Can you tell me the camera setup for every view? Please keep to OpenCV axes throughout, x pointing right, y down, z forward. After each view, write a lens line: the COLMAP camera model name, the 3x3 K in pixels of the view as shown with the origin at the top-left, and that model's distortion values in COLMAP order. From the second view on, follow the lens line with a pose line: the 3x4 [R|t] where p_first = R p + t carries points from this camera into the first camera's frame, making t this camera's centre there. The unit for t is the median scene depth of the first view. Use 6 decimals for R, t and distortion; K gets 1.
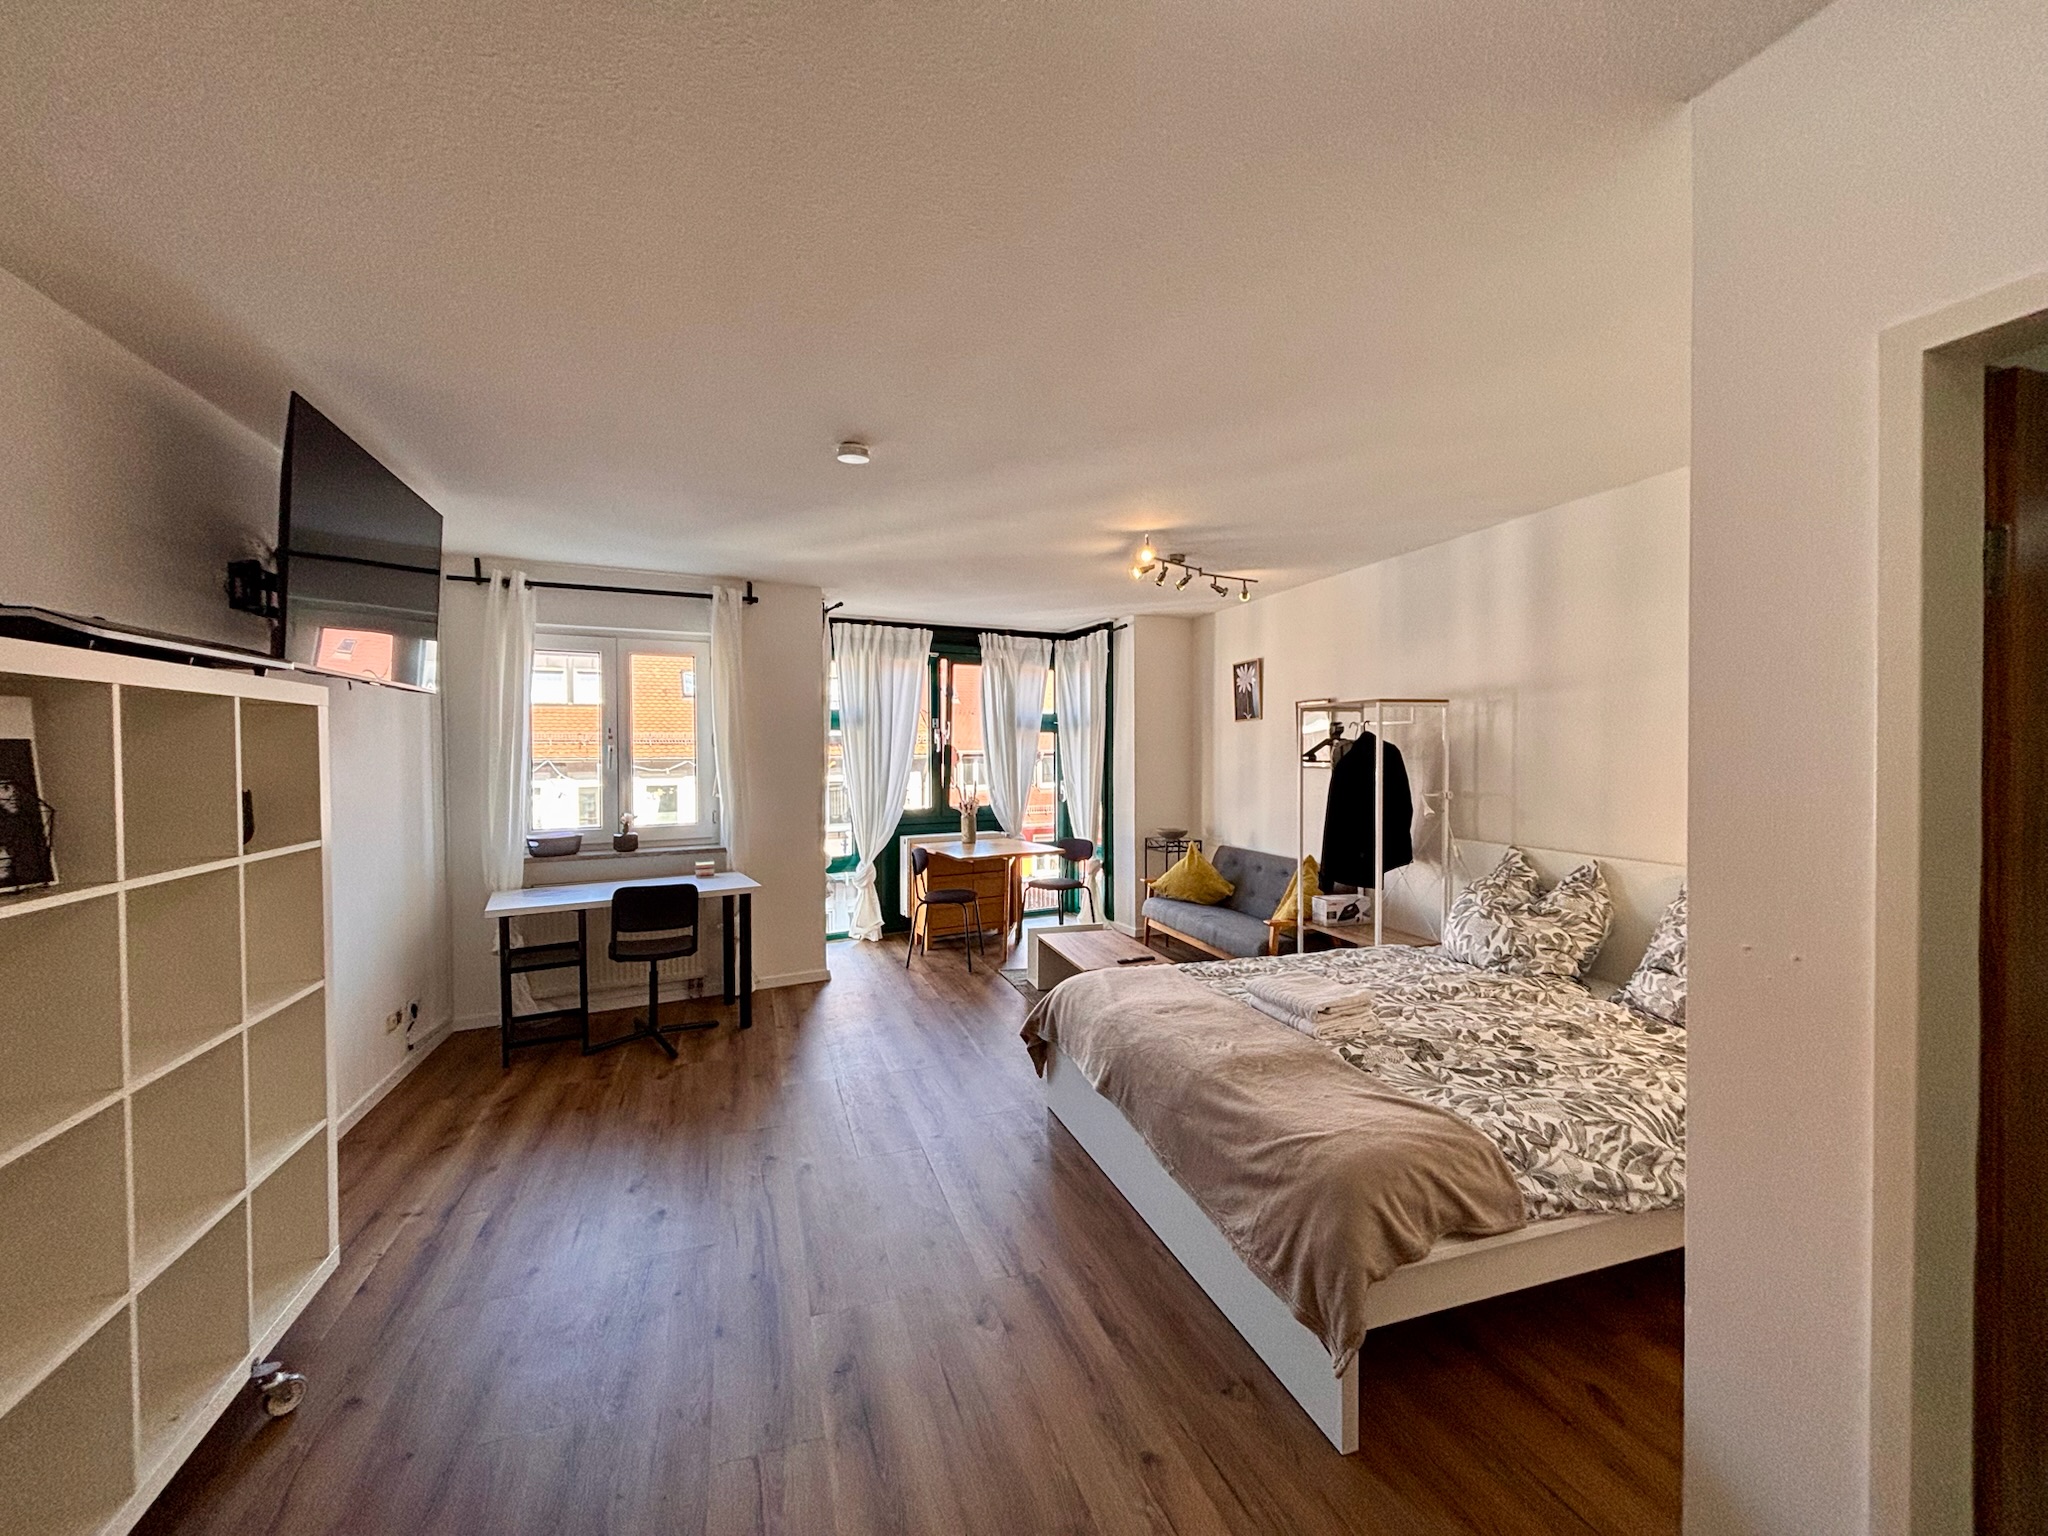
lens RADIAL K [[821.3, 0, 1014.8], [0, 821.3, 763.3], [0, 0, 1]] dist [-0.001978, -0.000325]
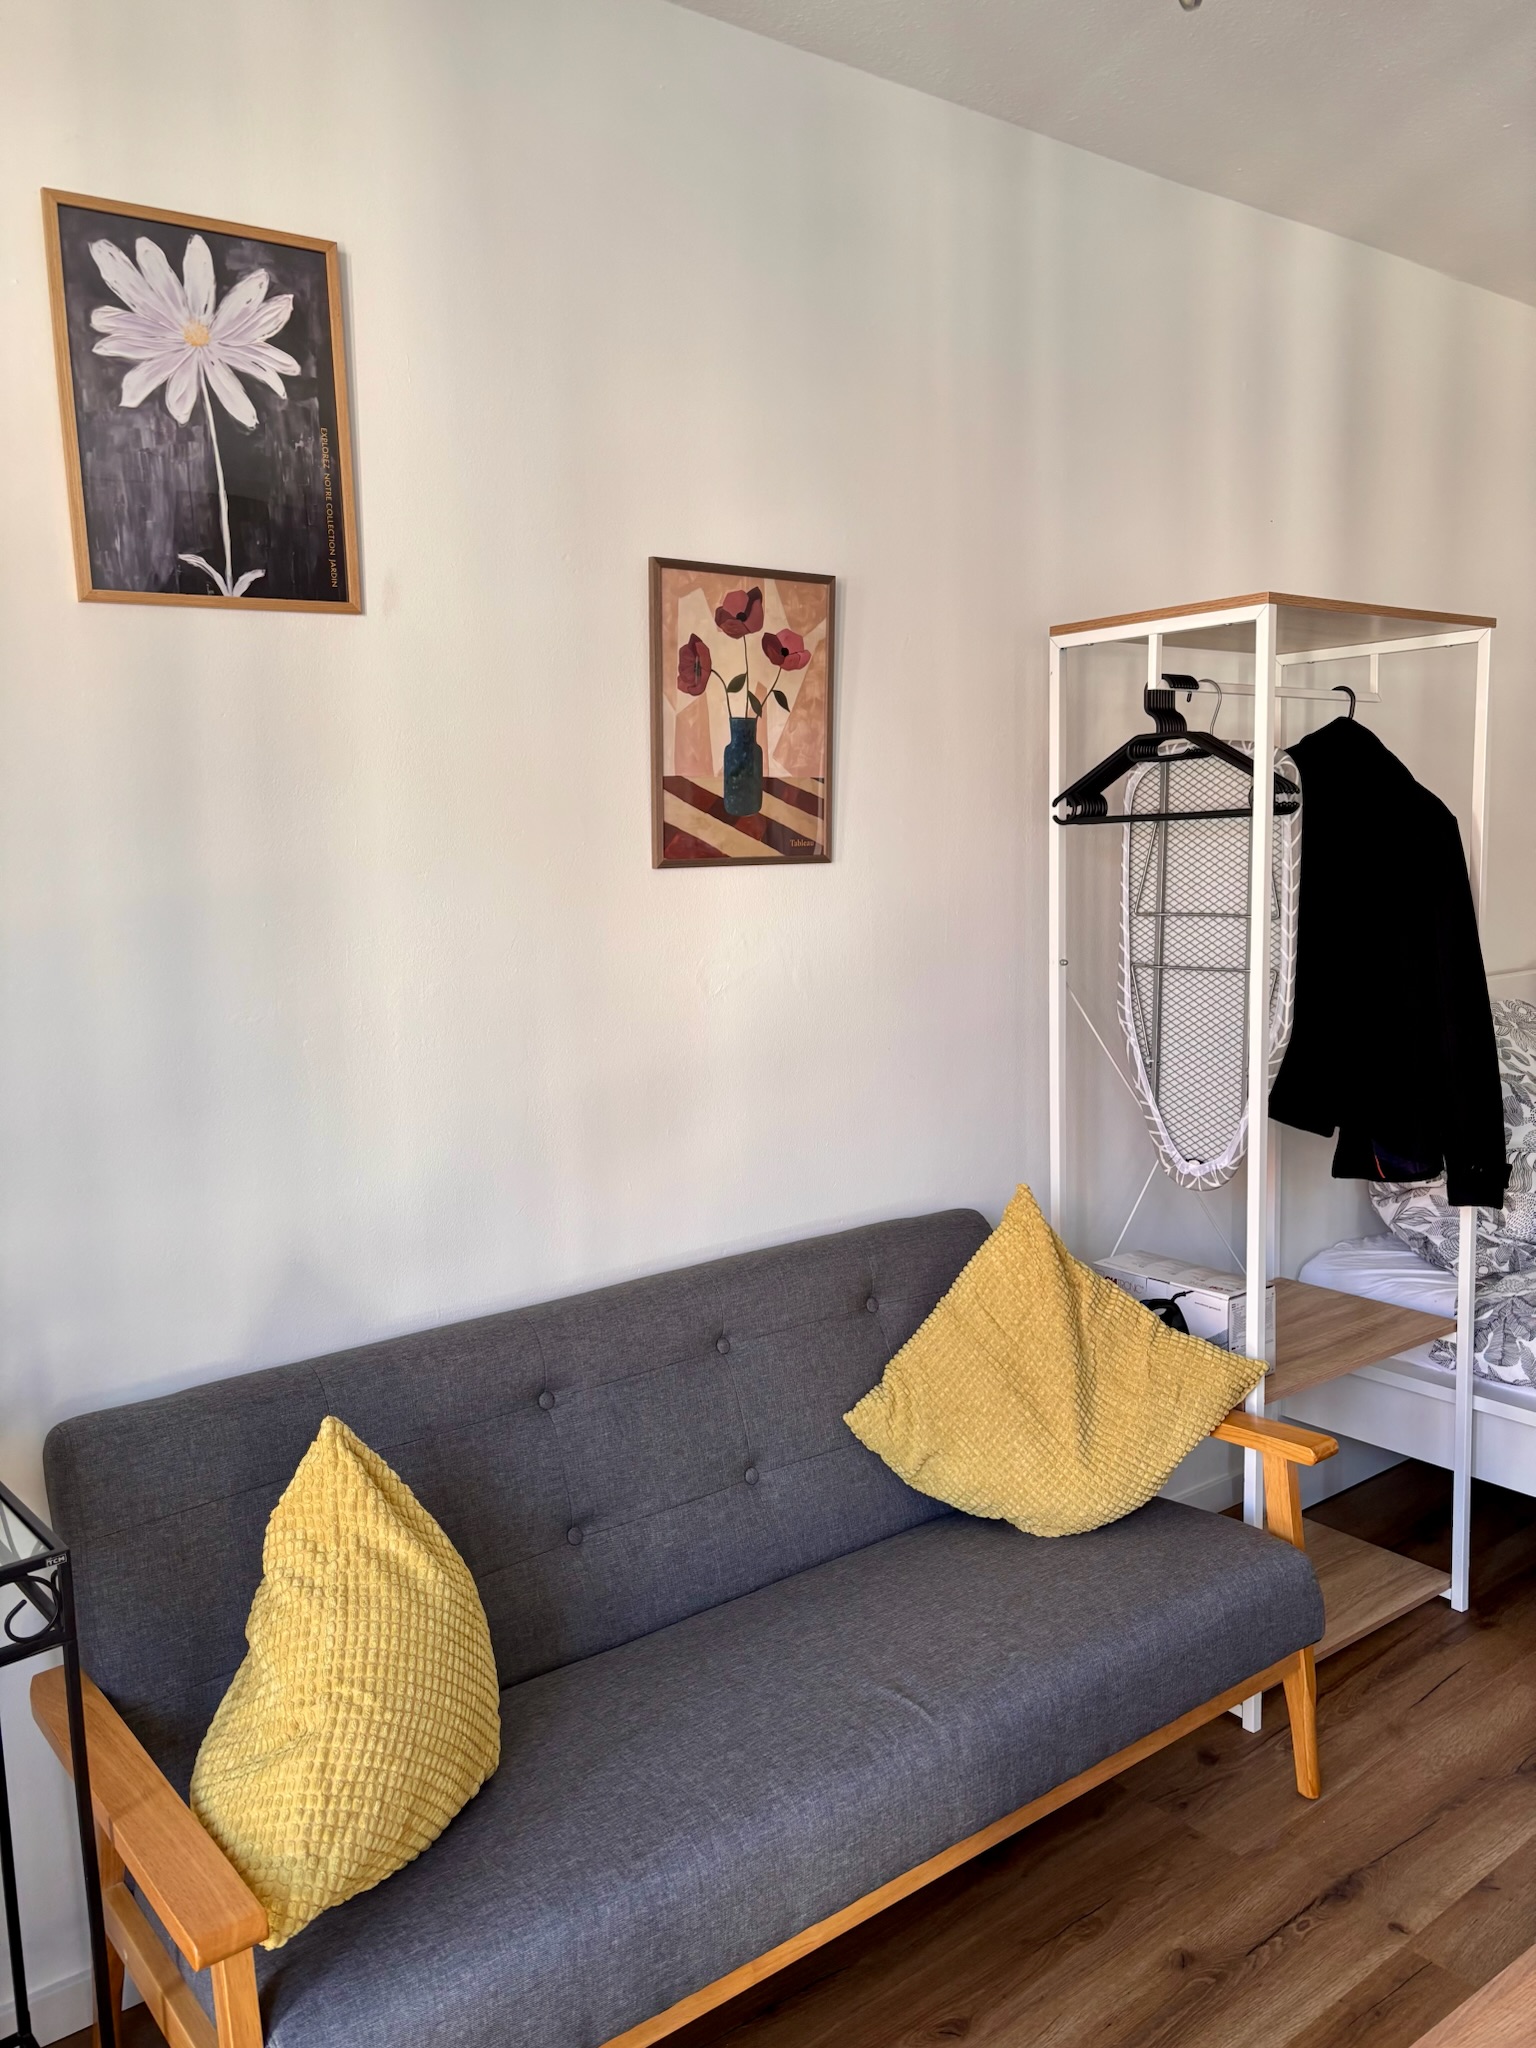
lens RADIAL K [[1546.3, 0, 768.0], [0, 1546.3, 1024.0], [0, 0, 1]] dist [0.020134, -0.000105]
pose [[-0.323551, -0.124680, 0.937960, -0.084635], [0.030897, 0.989360, 0.142170, -0.016403], [-0.945706, 0.074980, -0.316256, 1.600285]]
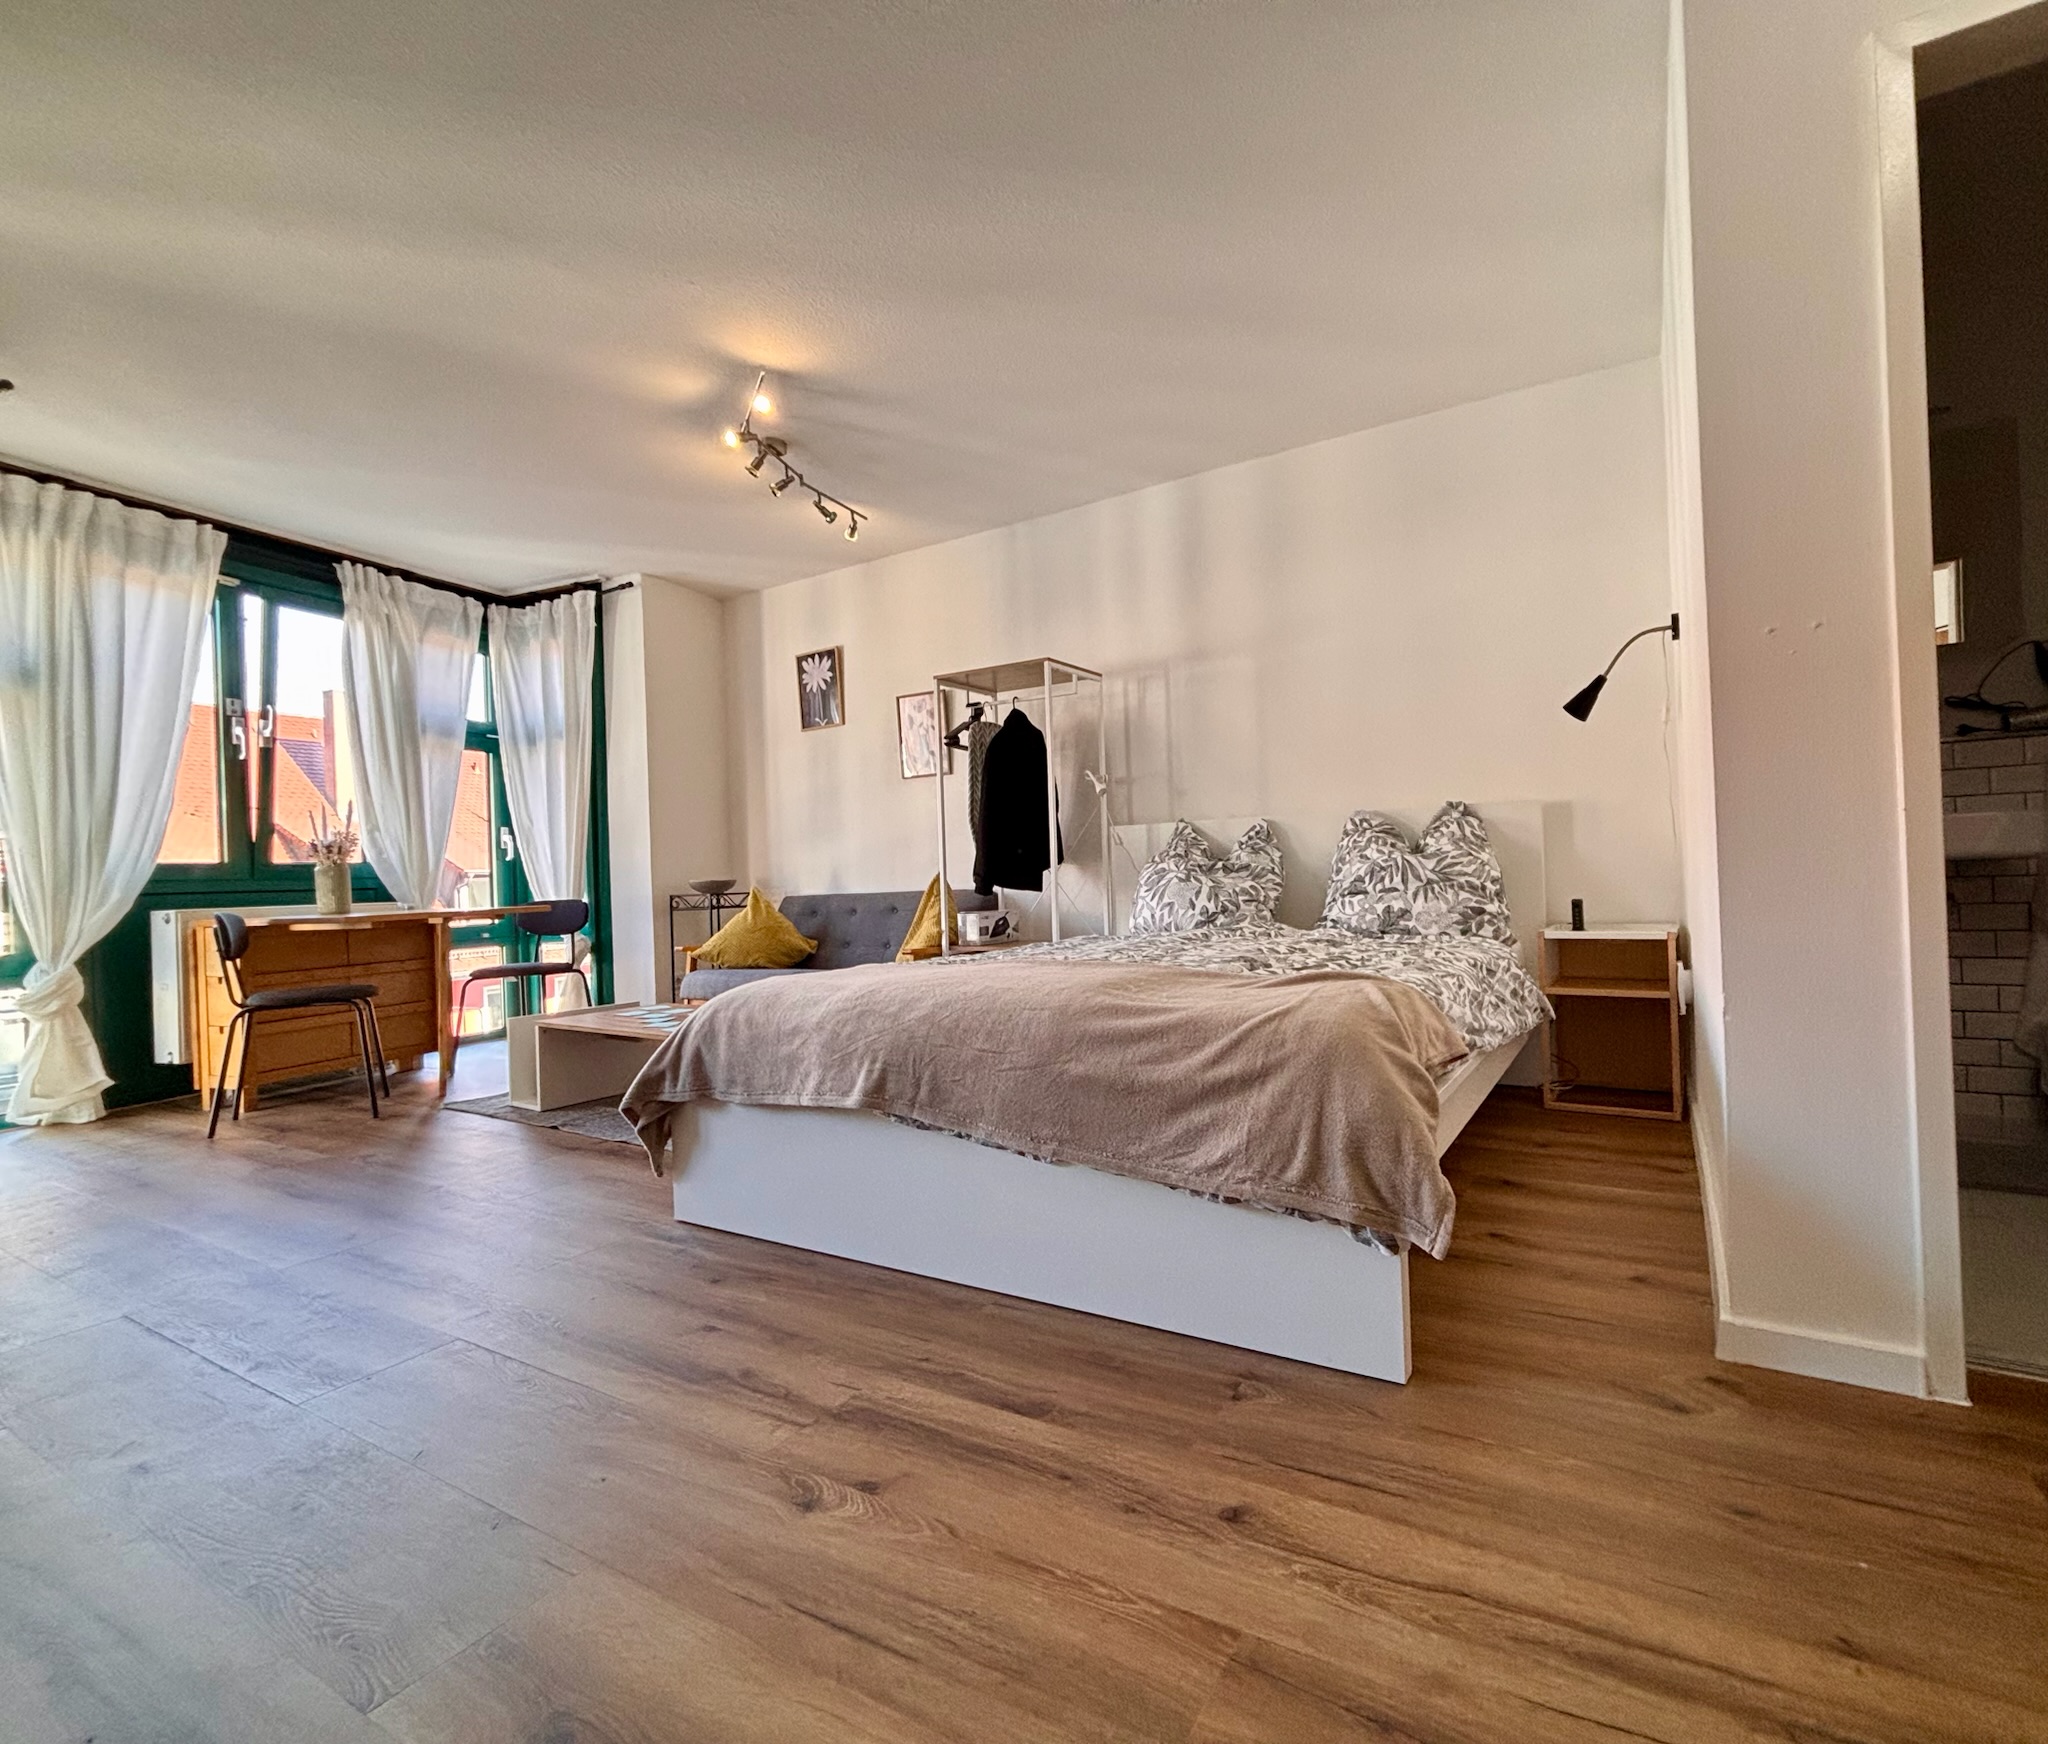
lens RADIAL K [[931.1, 0, 1161.5], [0, 931.1, 877.9], [0, 0, 1]] dist [-0.003669, -0.001135]
pose [[0.716603, -0.021251, 0.697158, -0.163164], [0.041232, 0.999078, -0.011927, 0.181250], [-0.696262, 0.037292, 0.716819, 0.247617]]
